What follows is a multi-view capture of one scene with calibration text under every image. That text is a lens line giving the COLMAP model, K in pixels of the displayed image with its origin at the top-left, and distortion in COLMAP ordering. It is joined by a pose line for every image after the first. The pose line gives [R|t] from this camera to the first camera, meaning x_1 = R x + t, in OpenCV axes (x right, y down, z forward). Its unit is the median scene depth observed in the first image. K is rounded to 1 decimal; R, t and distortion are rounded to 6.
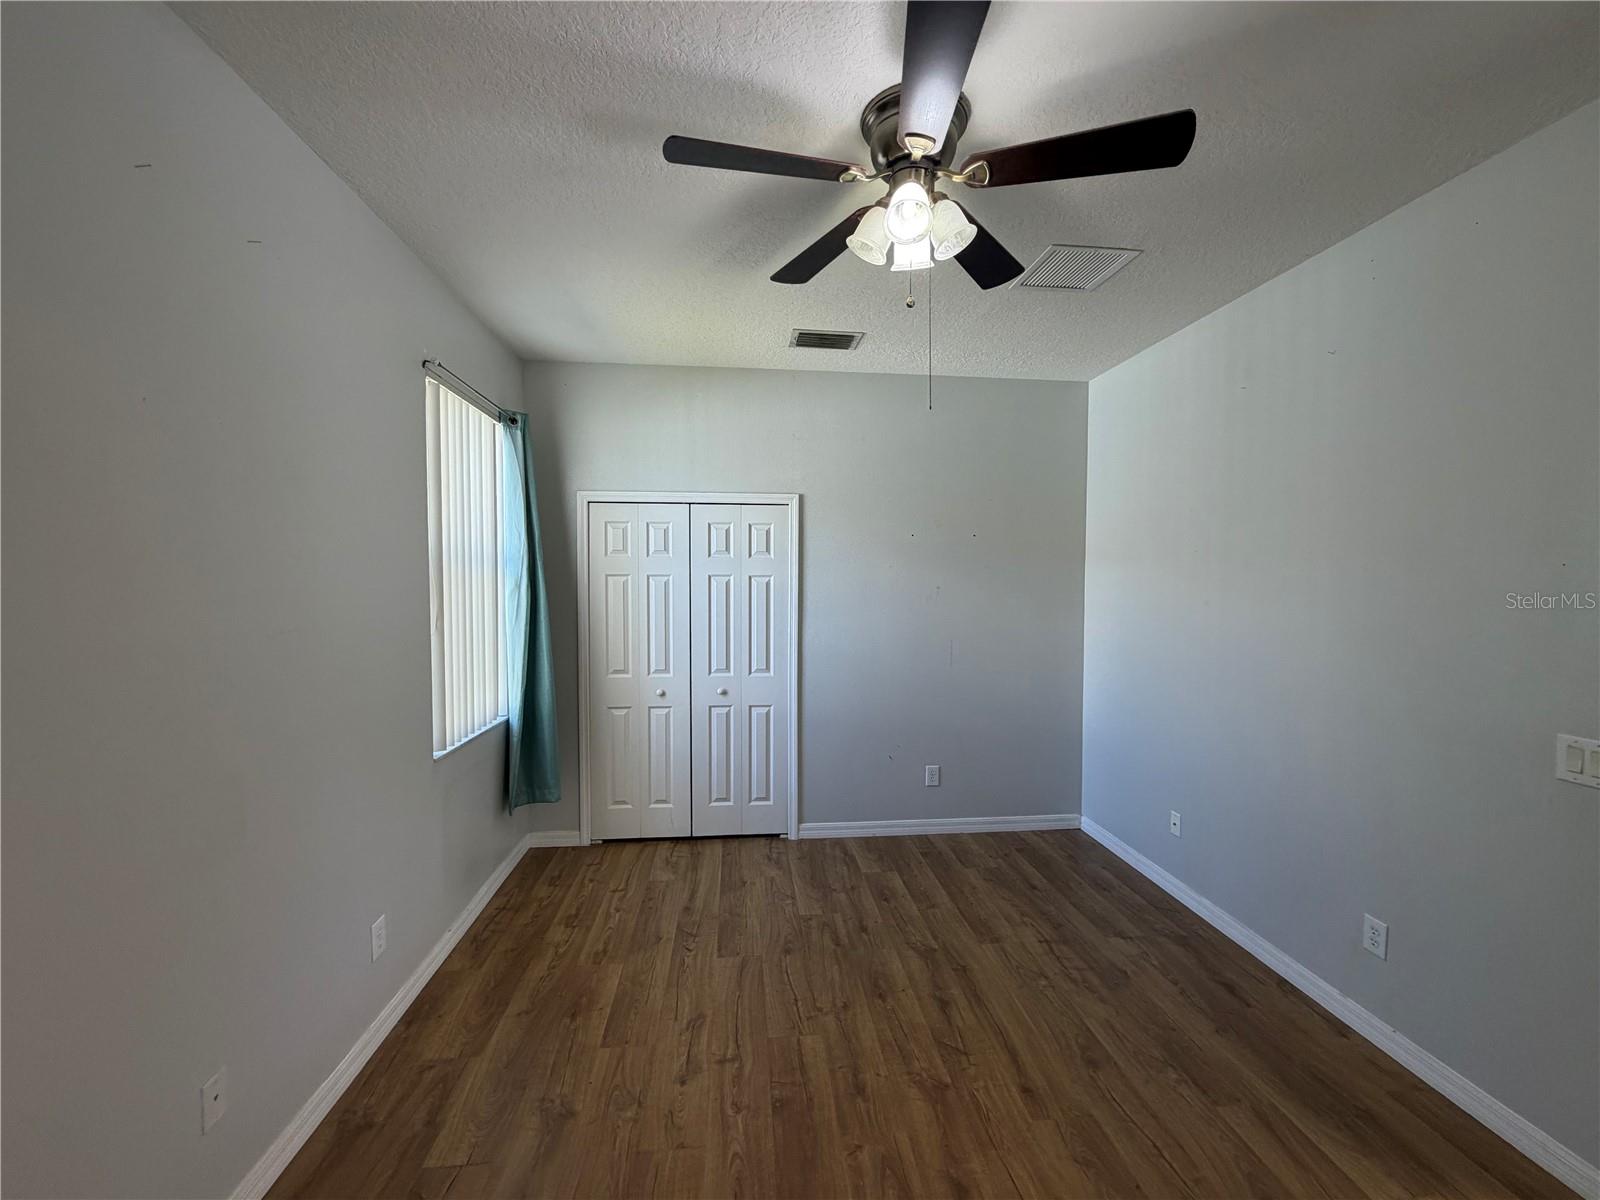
lens RADIAL K [[636.5, 0, 800.0], [0, 636.5, 600.0], [0, 0, 1]] dist [0.000466, 0.000139]
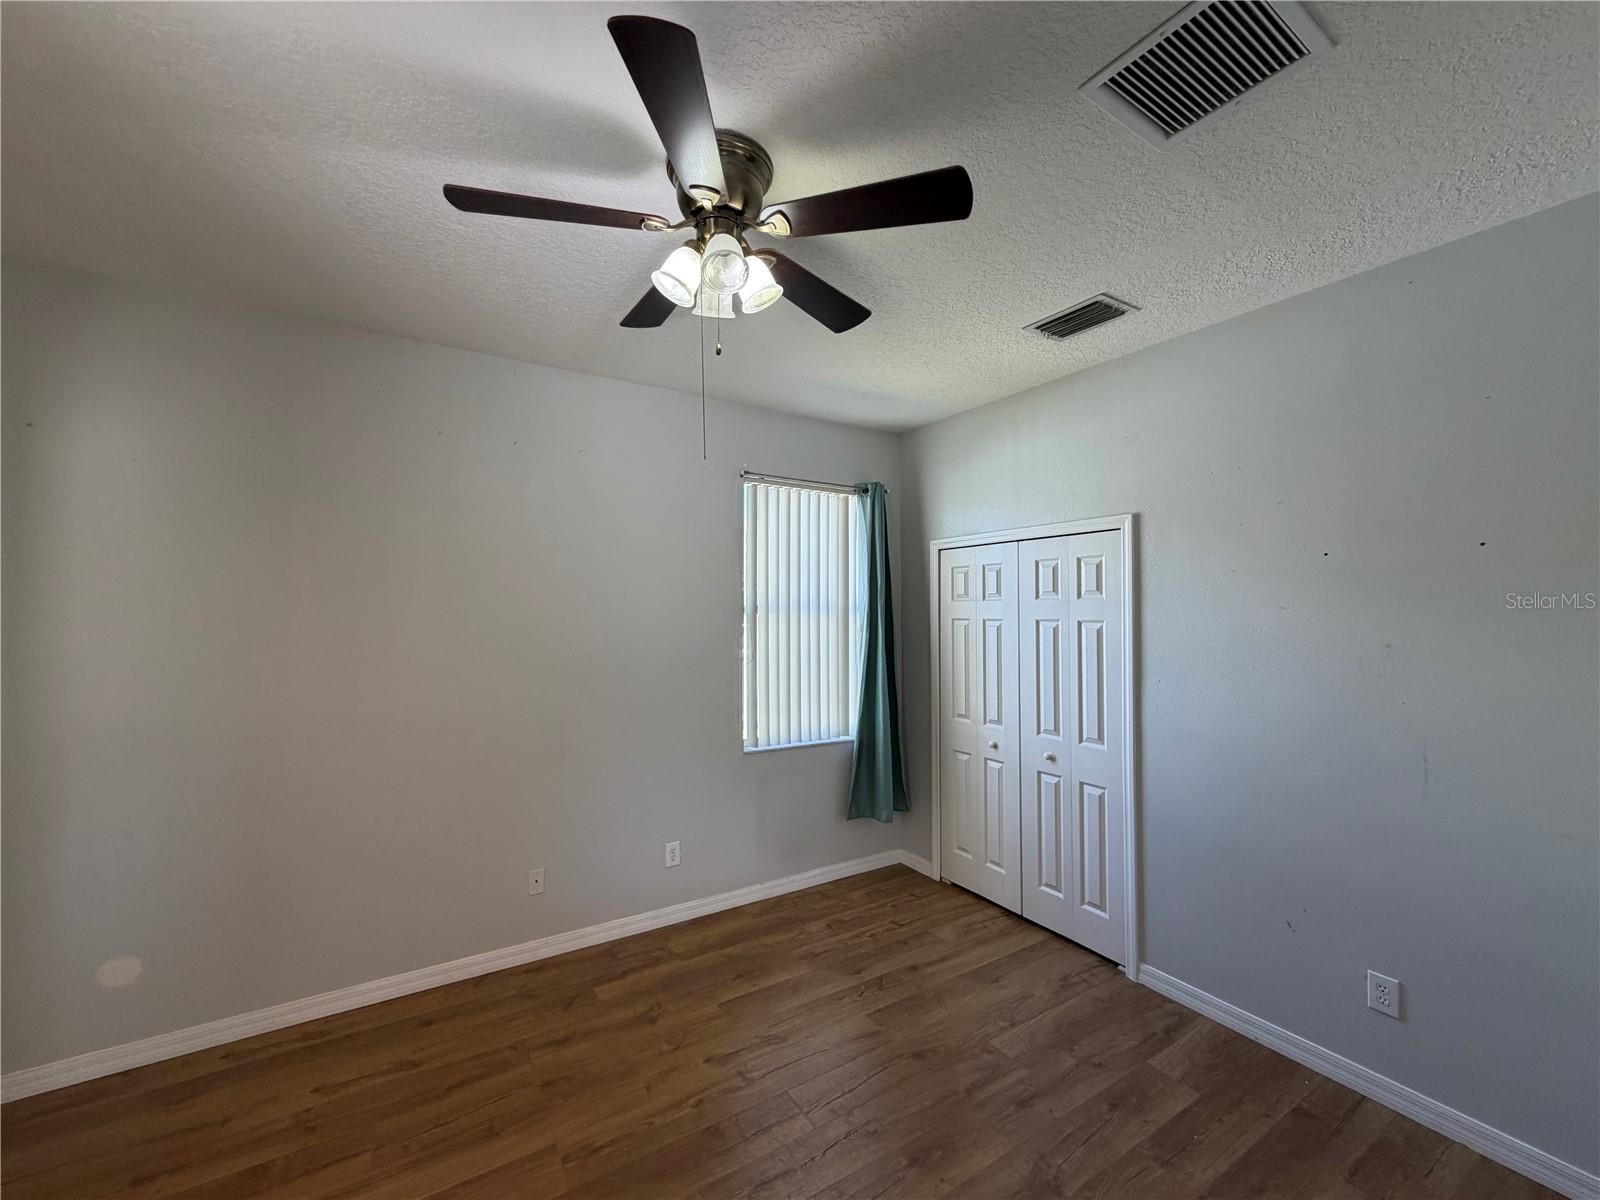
lens RADIAL K [[640.7, 0, 800.0], [0, 640.7, 600.0], [0, 0, 1]] dist [-0.003250, -0.000247]
pose [[0.443569, -0.019706, -0.896024, 0.540119], [-0.030993, 0.998823, -0.037310, -0.024748], [0.895704, 0.044320, 0.442436, 0.339832]]
